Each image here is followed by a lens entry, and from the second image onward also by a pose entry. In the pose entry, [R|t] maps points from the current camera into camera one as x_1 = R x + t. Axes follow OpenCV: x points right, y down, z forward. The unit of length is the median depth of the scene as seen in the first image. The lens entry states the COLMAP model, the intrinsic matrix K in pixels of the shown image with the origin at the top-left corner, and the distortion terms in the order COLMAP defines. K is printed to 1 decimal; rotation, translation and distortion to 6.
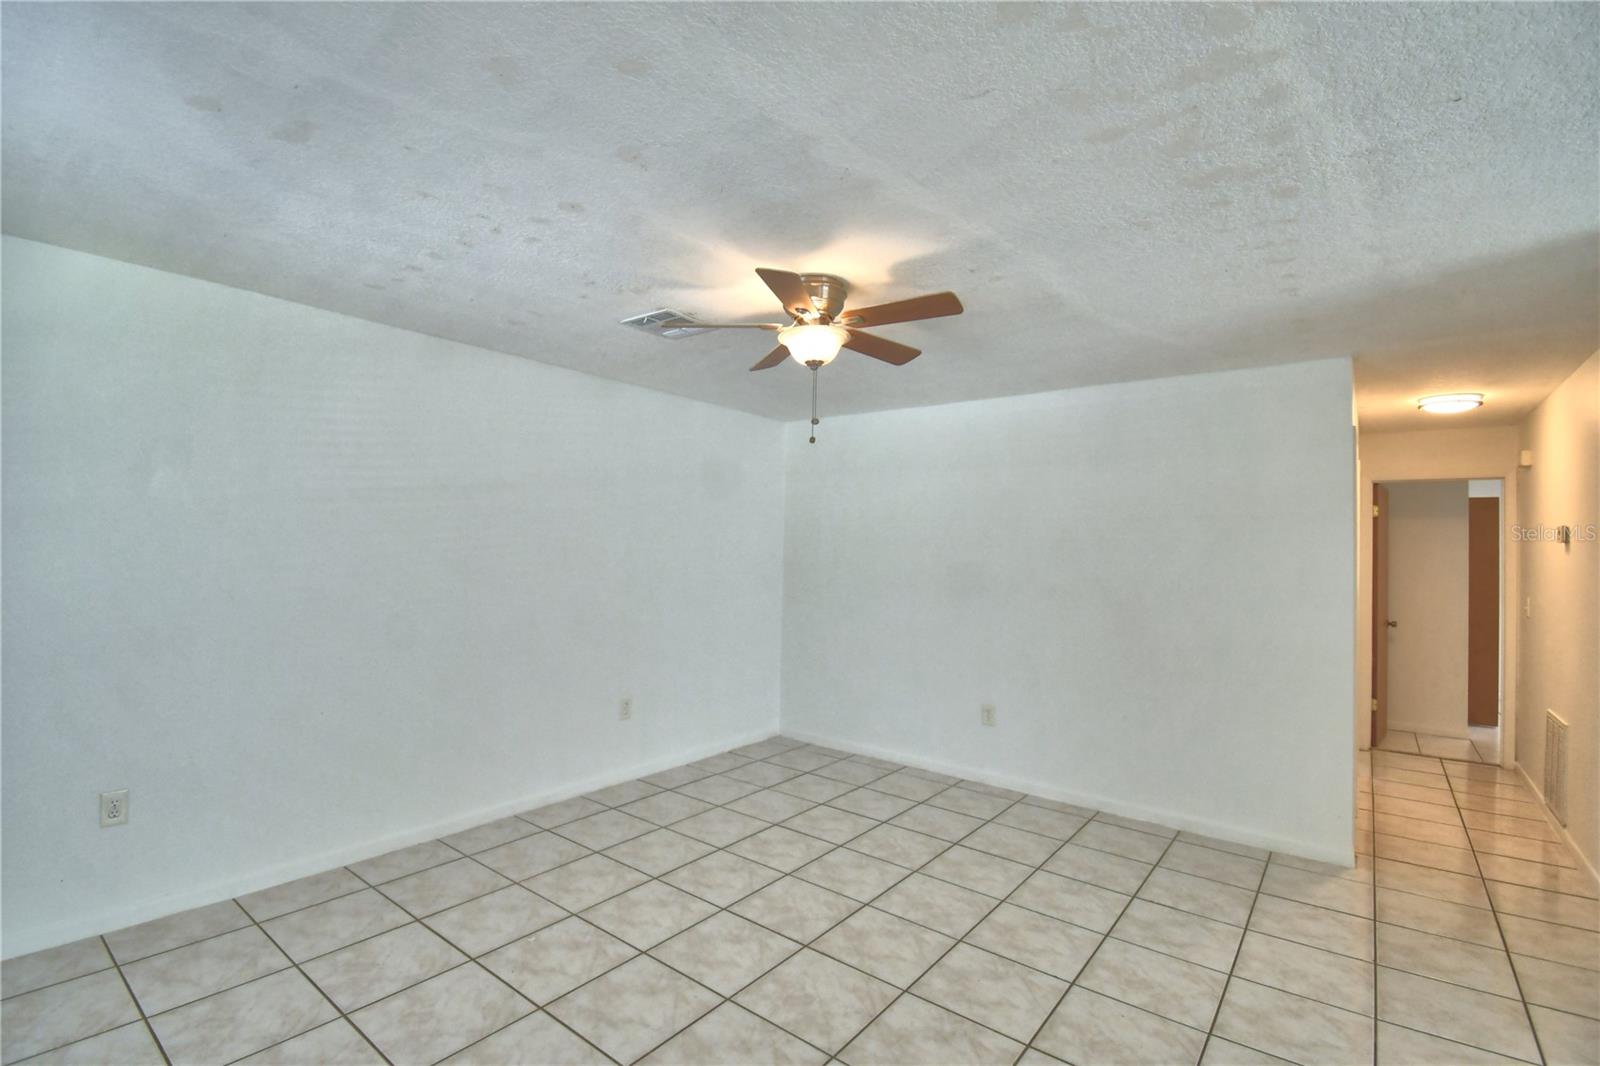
lens RADIAL K [[702.5, 0, 787.9], [0, 702.5, 536.9], [0, 0, 1]] dist [0.010225, -0.019946]
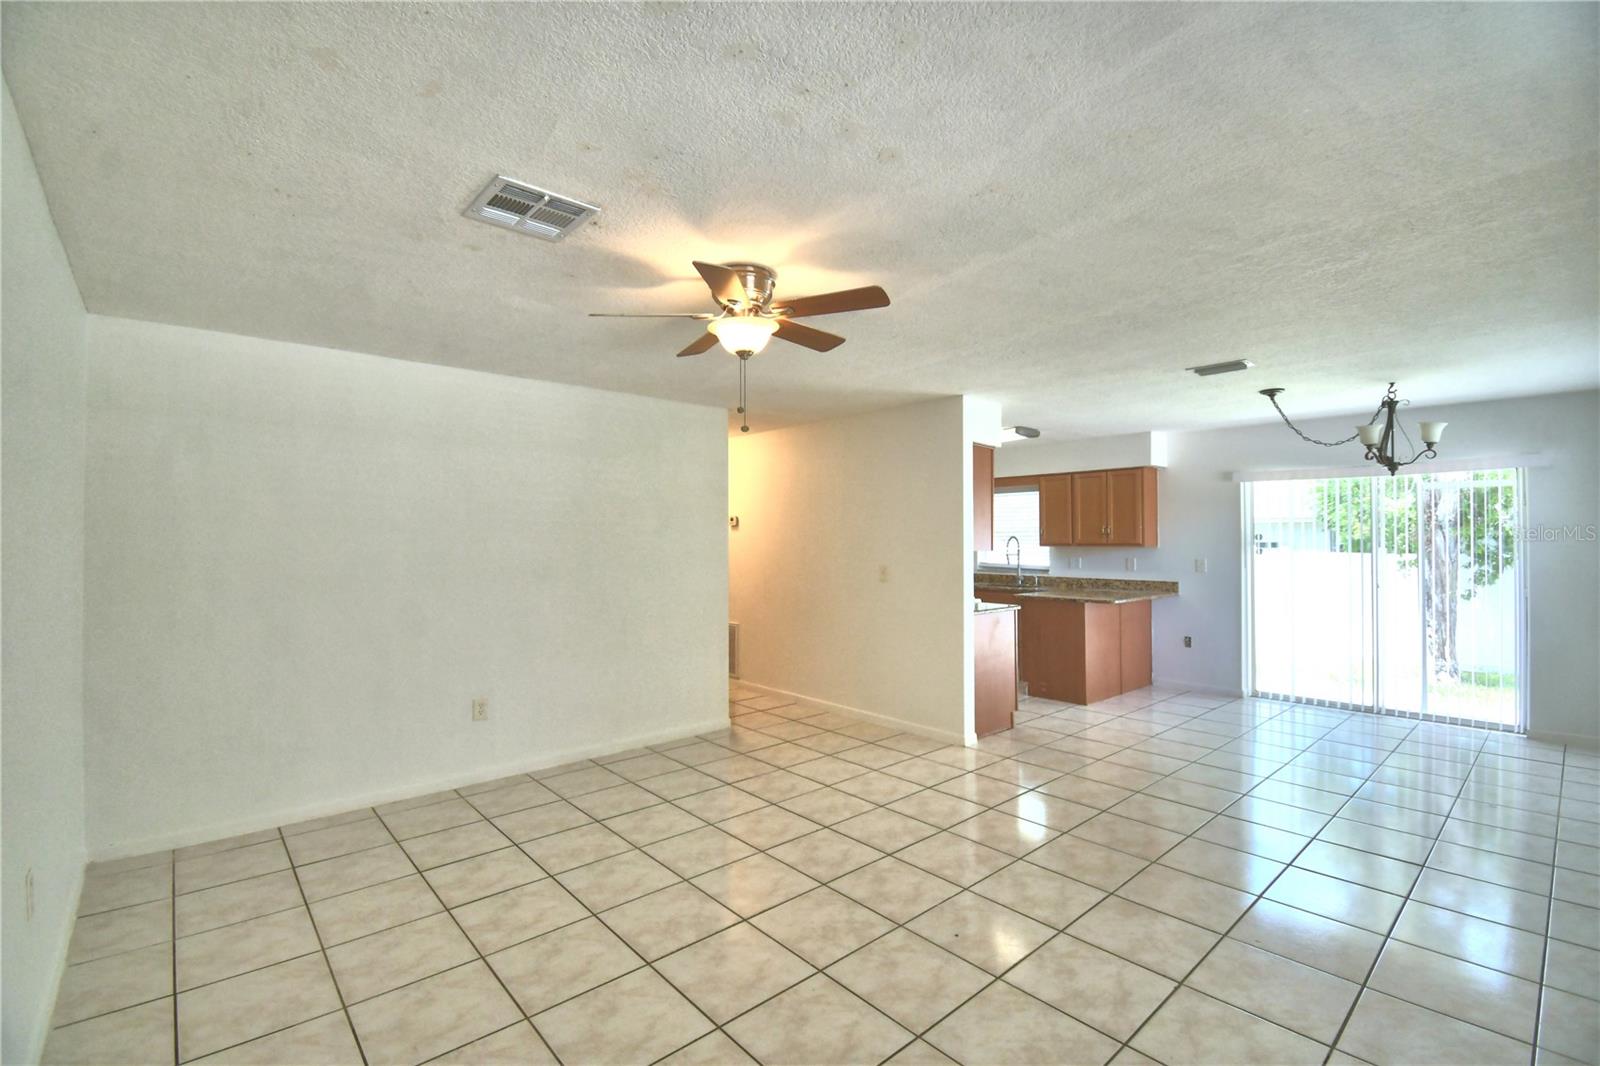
lens RADIAL K [[702.8, 0, 773.8], [0, 702.8, 525.5], [0, 0, 1]] dist [-0.019293, -0.001602]
pose [[0.190257, -0.005228, 0.981720, -0.731089], [-0.010249, 0.999921, 0.007311, -0.002159], [-0.981681, -0.011453, 0.190188, 0.583728]]
